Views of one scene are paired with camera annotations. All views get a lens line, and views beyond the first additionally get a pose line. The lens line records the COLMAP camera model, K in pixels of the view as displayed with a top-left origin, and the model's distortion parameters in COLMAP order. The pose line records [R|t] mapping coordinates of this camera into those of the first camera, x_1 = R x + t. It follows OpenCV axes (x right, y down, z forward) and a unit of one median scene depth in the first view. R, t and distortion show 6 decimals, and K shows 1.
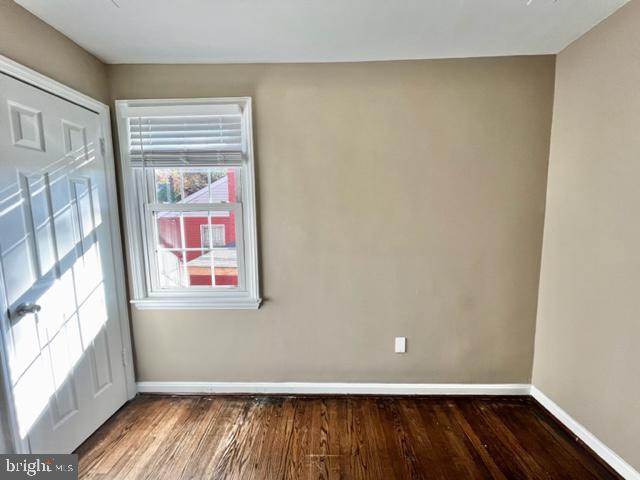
lens RADIAL K [[258.9, 0, 320.9], [0, 258.9, 241.1], [0, 0, 1]] dist [-0.003055, -0.000087]
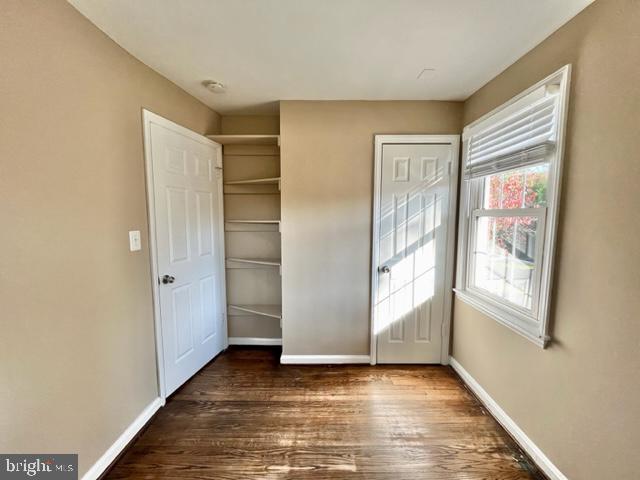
lens RADIAL K [[258.9, 0, 319.4], [0, 258.9, 240.2], [0, 0, 1]] dist [-0.003055, -0.000087]
pose [[0.018842, 0.101770, -0.994630, 0.506151], [-0.108348, 0.989156, 0.099157, -0.056801], [0.993934, 0.105898, 0.029665, 0.332182]]
